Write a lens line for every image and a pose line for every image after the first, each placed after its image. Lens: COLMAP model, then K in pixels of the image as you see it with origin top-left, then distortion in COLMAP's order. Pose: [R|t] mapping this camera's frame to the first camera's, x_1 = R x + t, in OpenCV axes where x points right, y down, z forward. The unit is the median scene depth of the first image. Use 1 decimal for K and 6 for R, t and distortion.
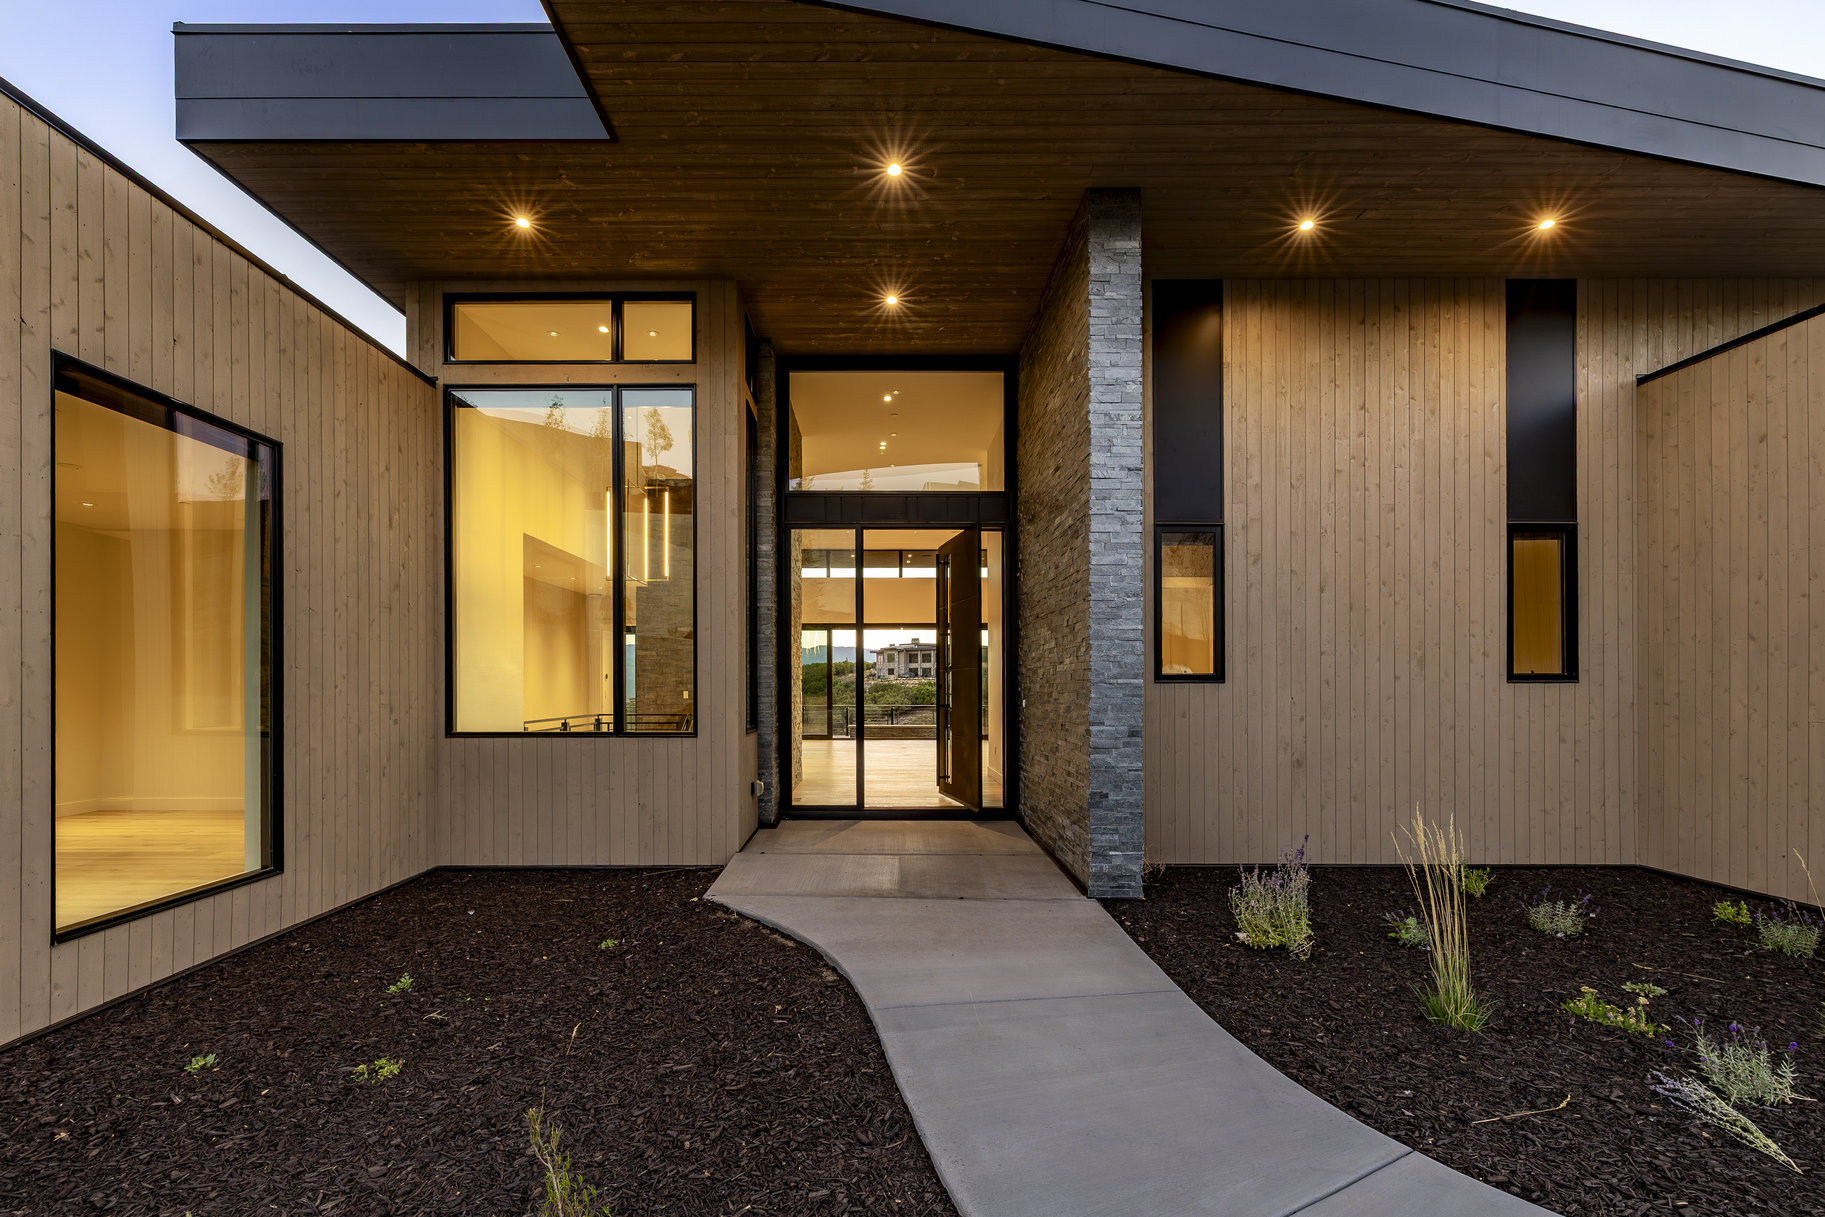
lens RADIAL K [[933.1, 0, 912.7], [0, 933.1, 617.5], [0, 0, 1]] dist [0.004495, 0.001409]
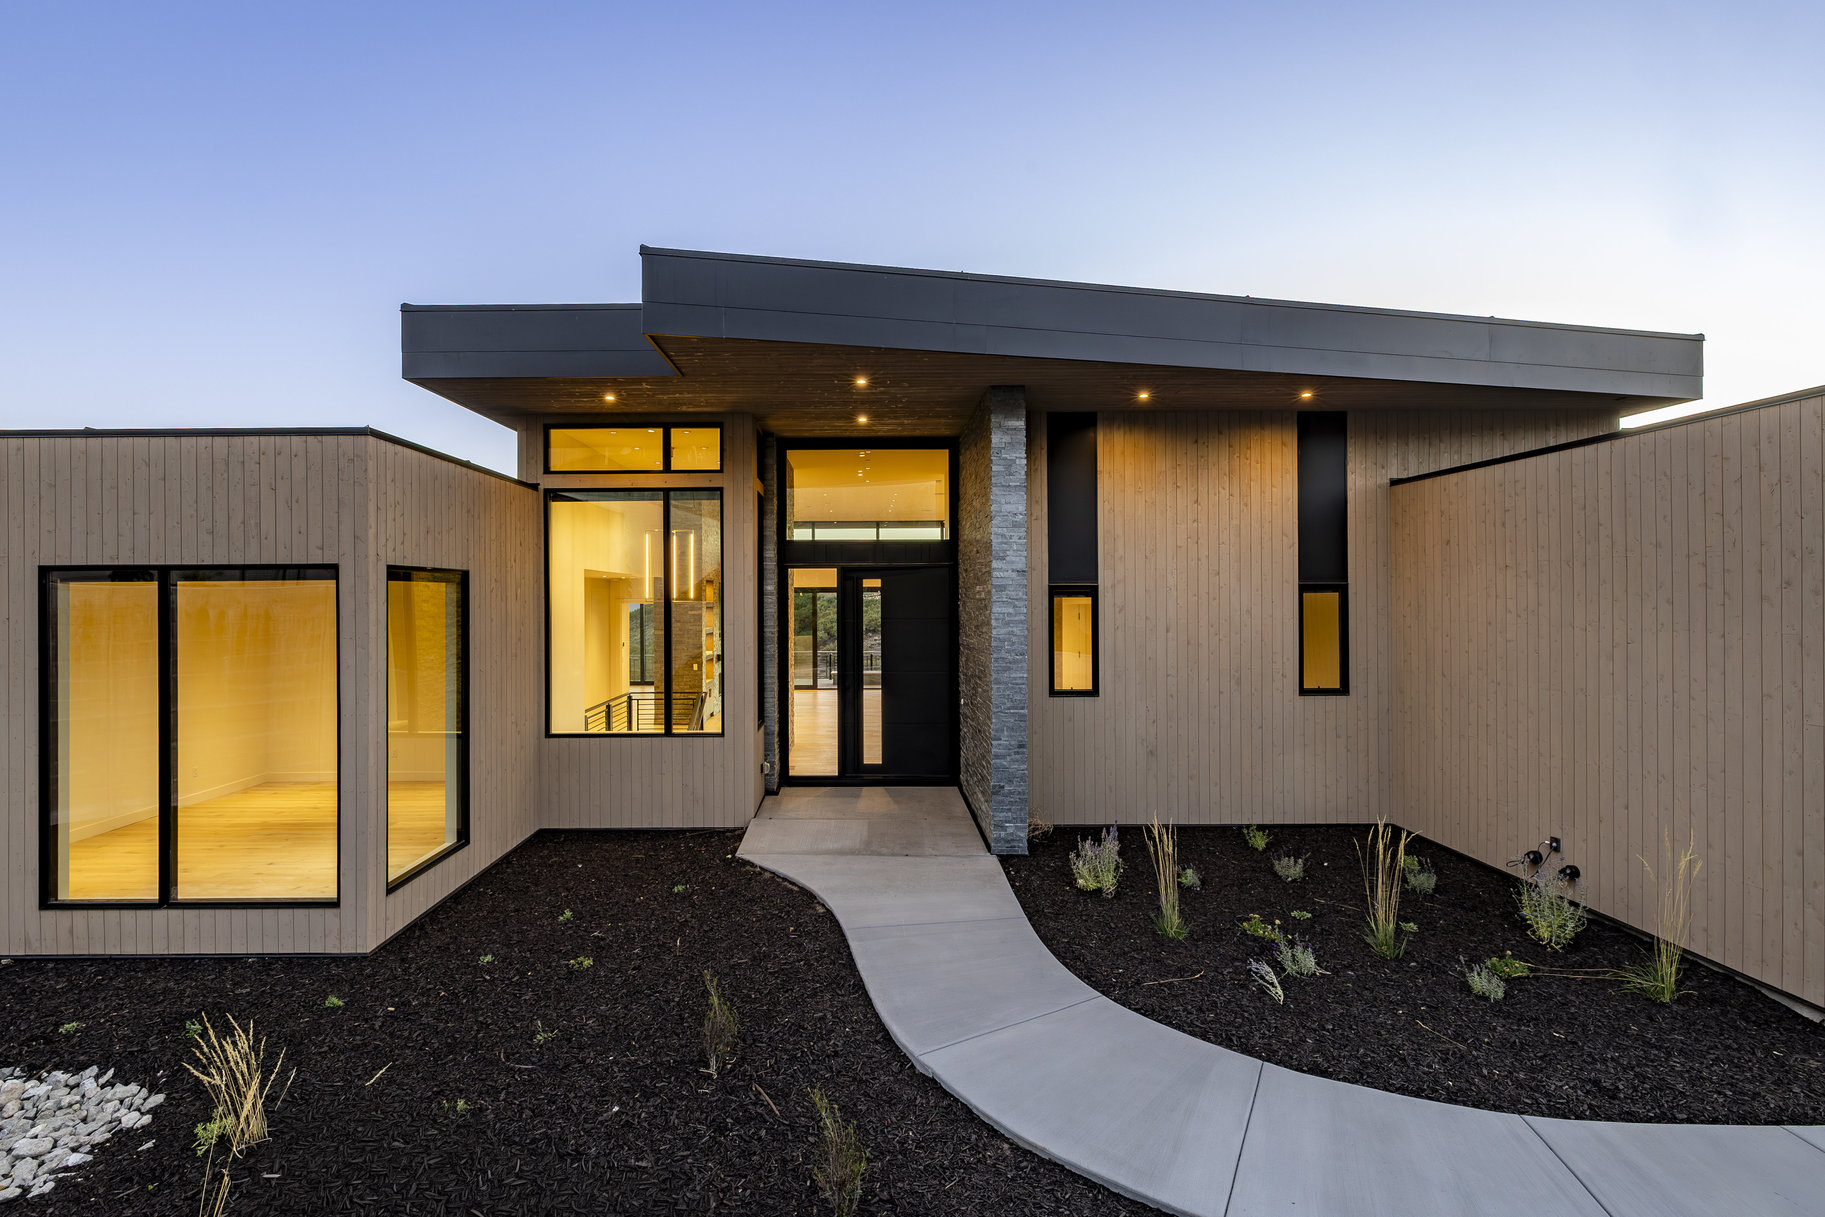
lens RADIAL K [[791.0, 0, 894.1], [0, 791.0, 605.7], [0, 0, 1]] dist [0.006393, -0.000302]
pose [[0.999949, -0.000916, 0.010021, 0.013690], [0.000806, 0.999940, 0.010928, -0.083711], [-0.010031, -0.010920, 0.999890, -0.197331]]
